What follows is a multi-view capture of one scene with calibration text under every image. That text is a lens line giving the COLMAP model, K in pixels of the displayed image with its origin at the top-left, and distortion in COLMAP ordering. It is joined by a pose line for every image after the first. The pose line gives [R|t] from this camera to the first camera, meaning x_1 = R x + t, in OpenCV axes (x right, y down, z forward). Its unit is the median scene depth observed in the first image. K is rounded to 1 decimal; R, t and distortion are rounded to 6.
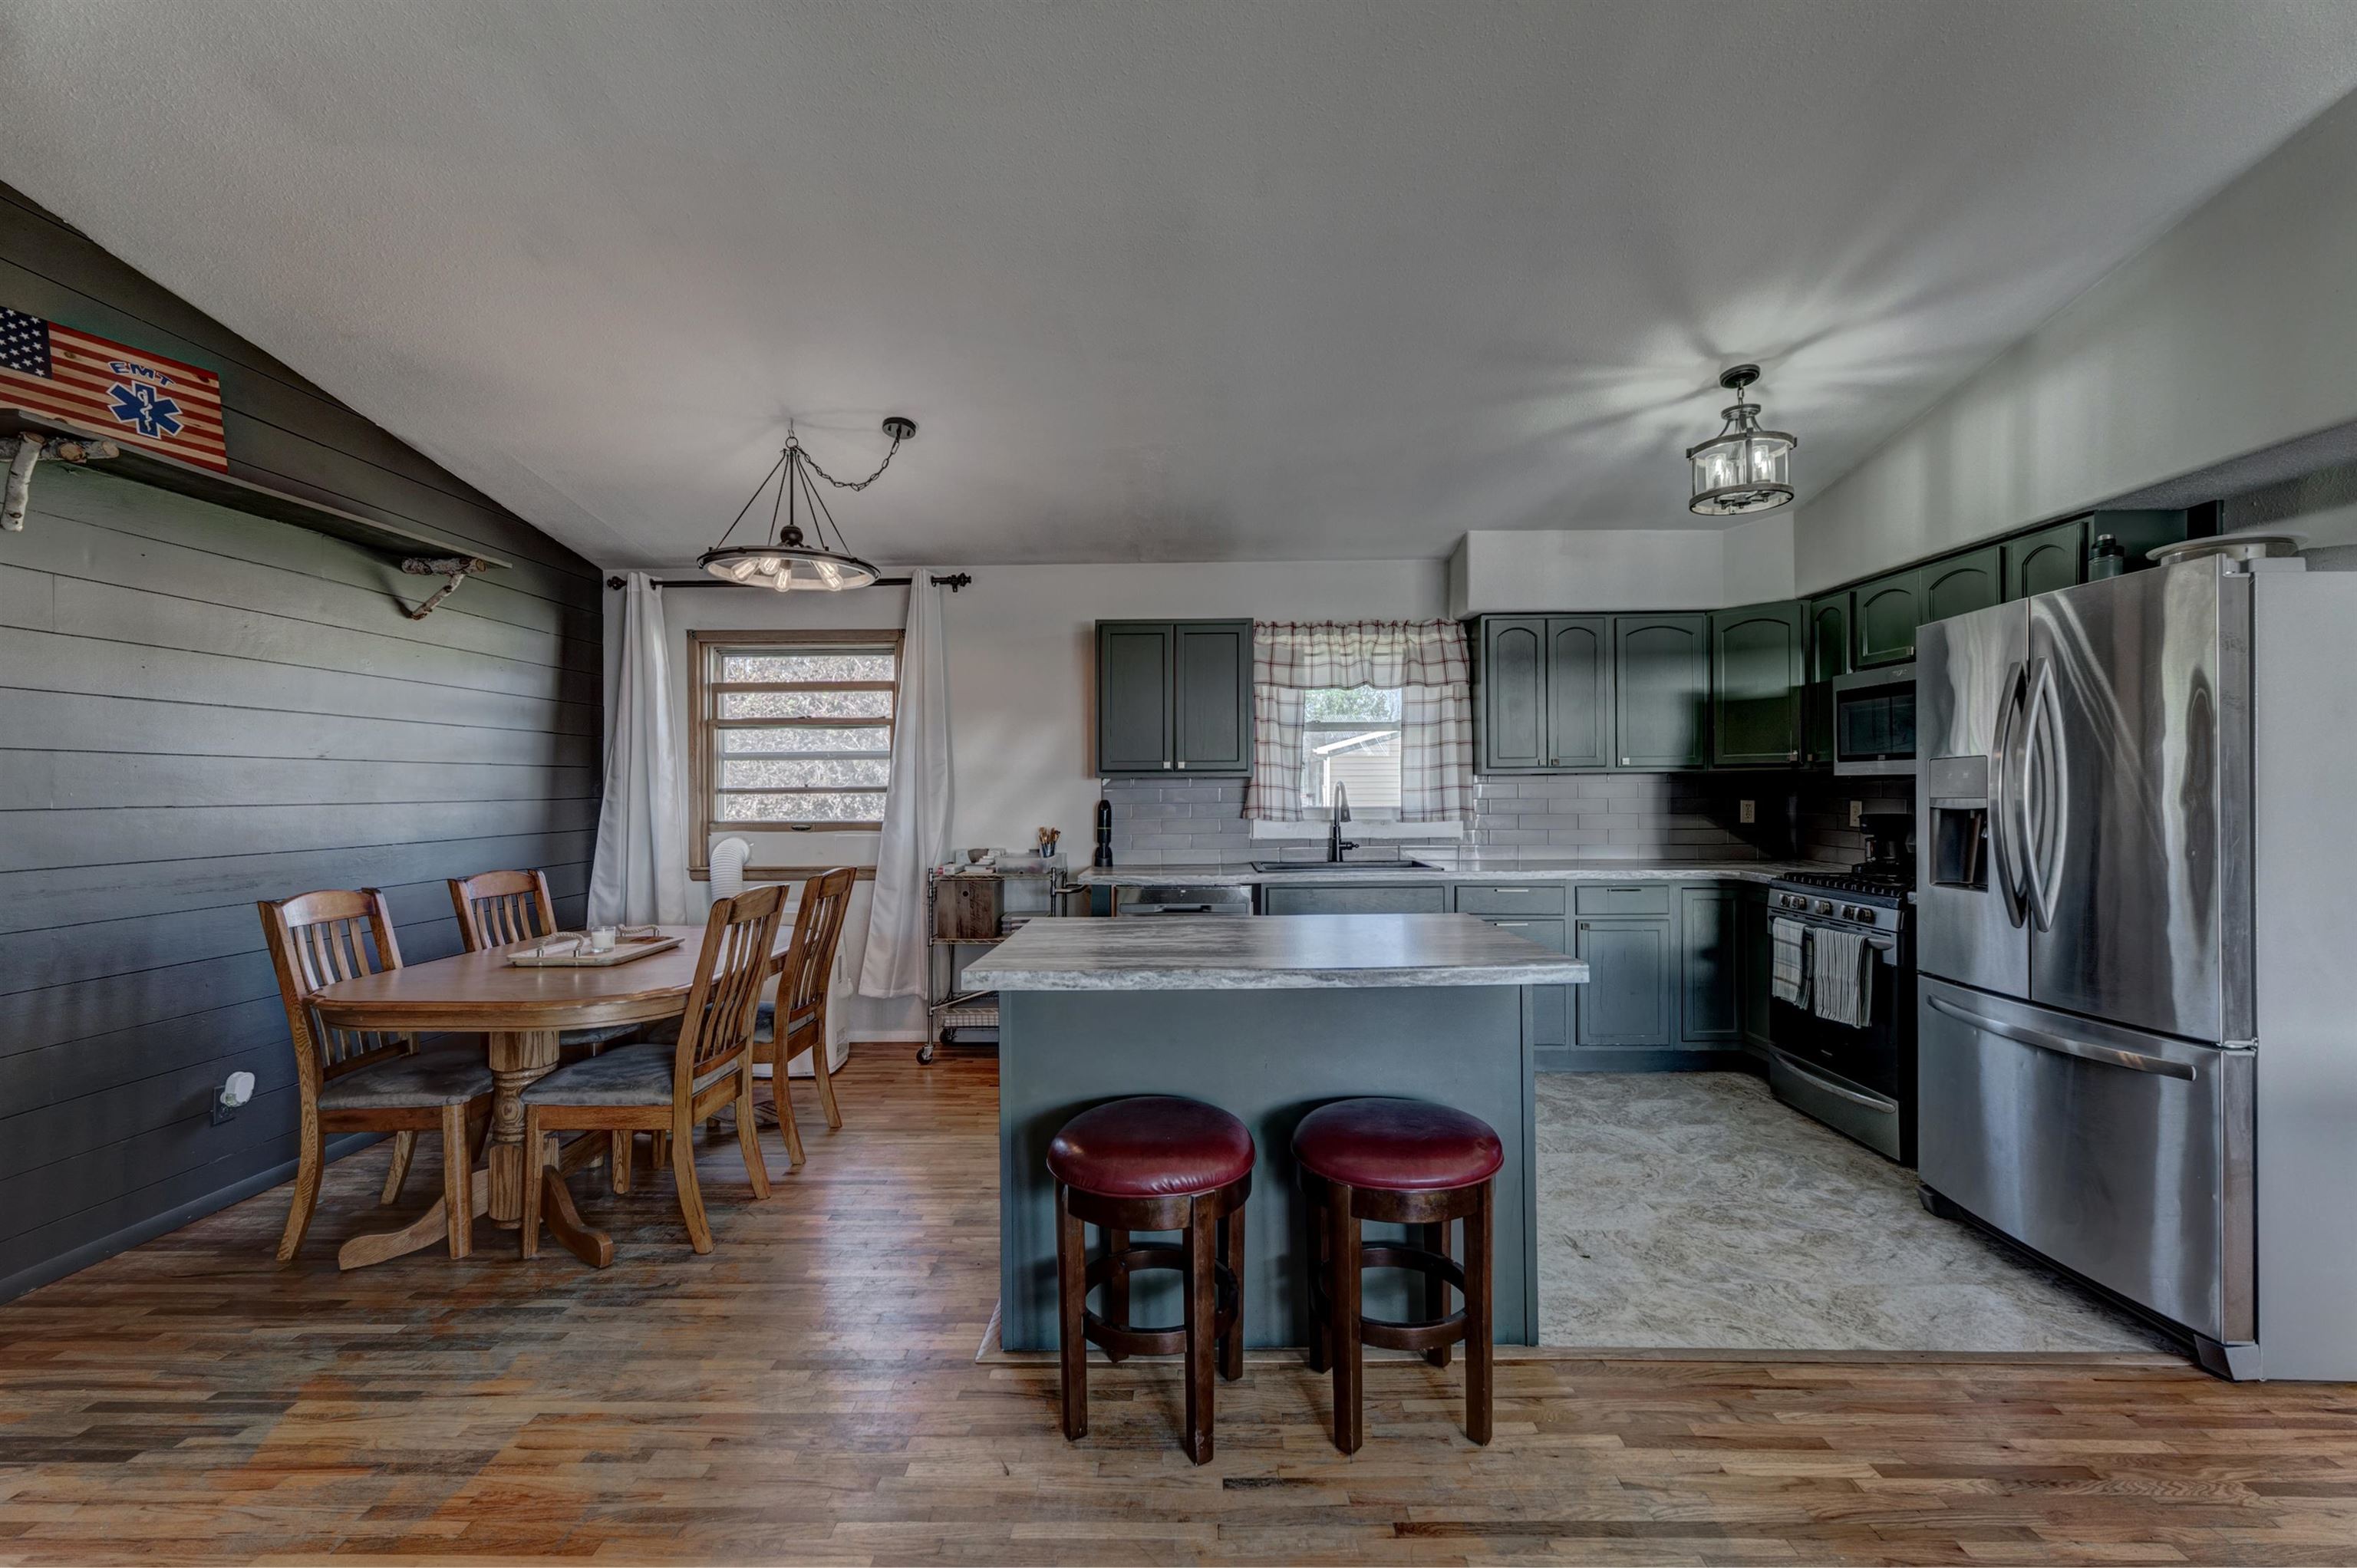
lens RADIAL K [[994.2, 0, 1182.4], [0, 994.2, 789.7], [0, 0, 1]] dist [0.008817, -0.002012]
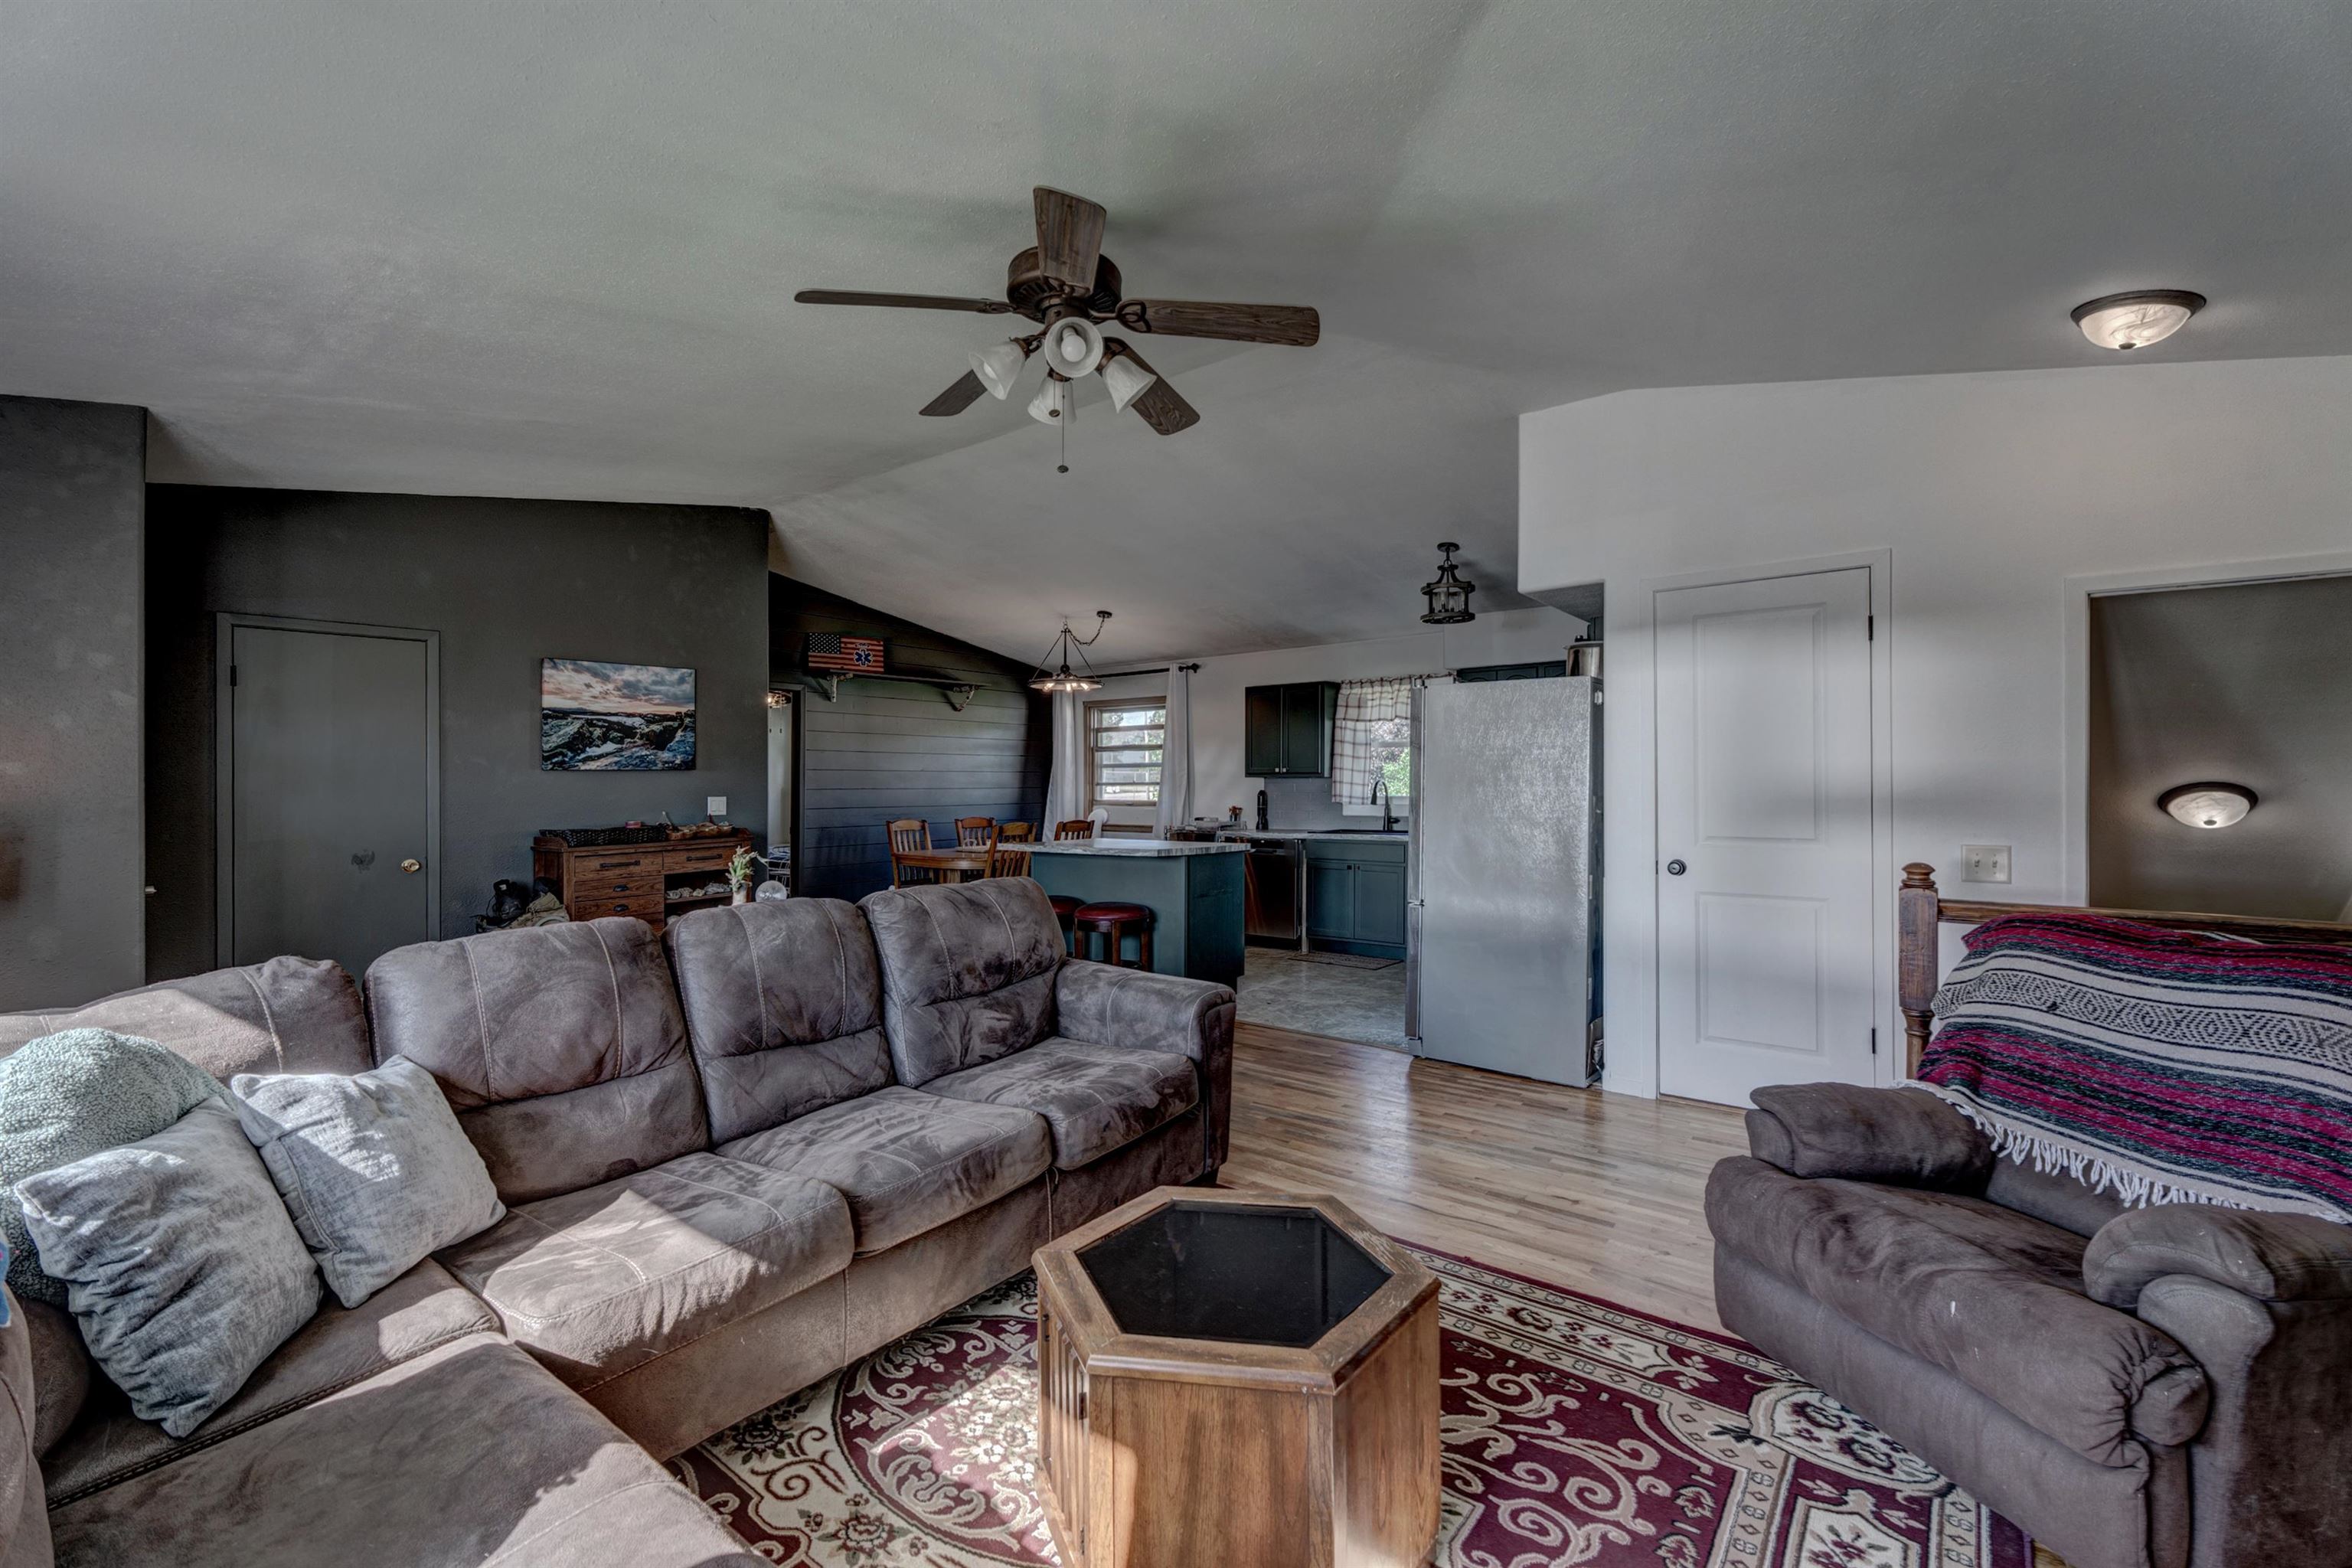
lens RADIAL K [[992.2, 0, 1178.1], [0, 992.2, 774.9], [0, 0, 1]] dist [0.008817, -0.002012]
pose [[0.799528, -0.002027, -0.600625, 0.929318], [-0.003407, 0.999963, -0.007909, -0.002410], [0.600619, 0.008370, 0.799492, -0.500611]]
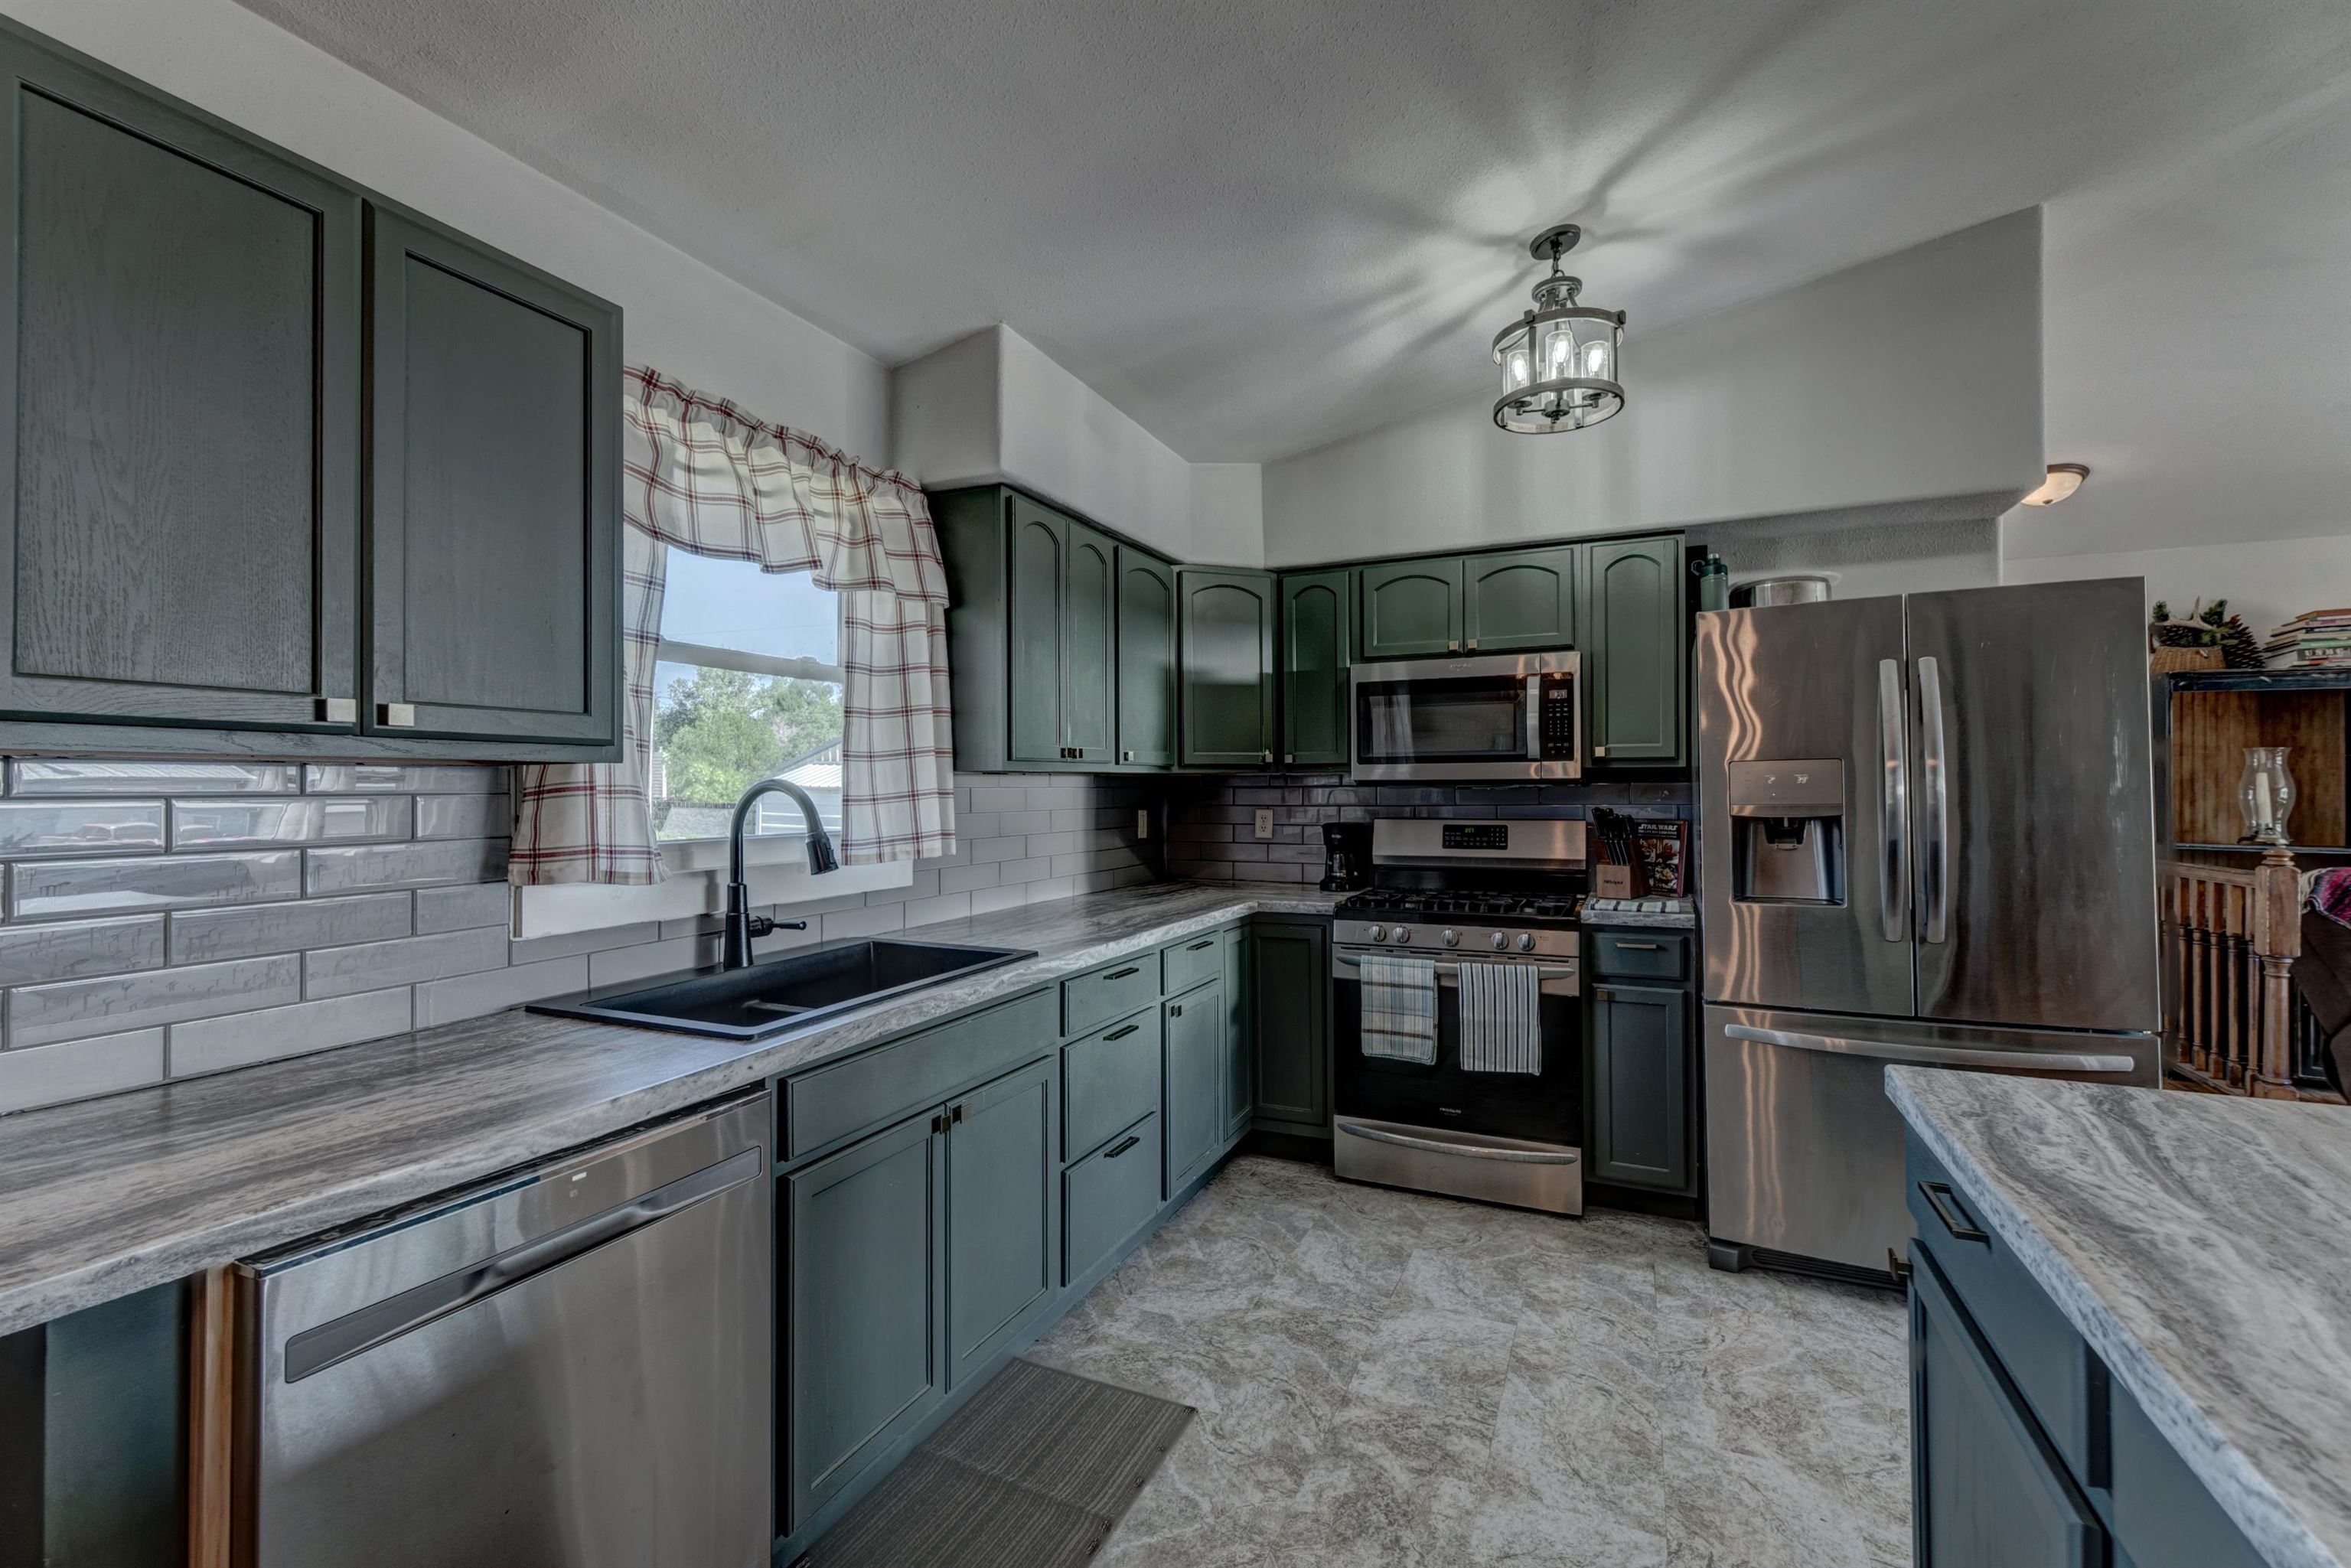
lens RADIAL K [[991.7, 0, 1178.4], [0, 991.7, 785.0], [0, 0, 1]] dist [0.008817, -0.002012]
pose [[0.408464, 0.008553, 0.912734, -0.177347], [0.003088, 0.999937, -0.010752, -0.001138], [-0.912769, 0.007210, 0.408412, 0.727818]]
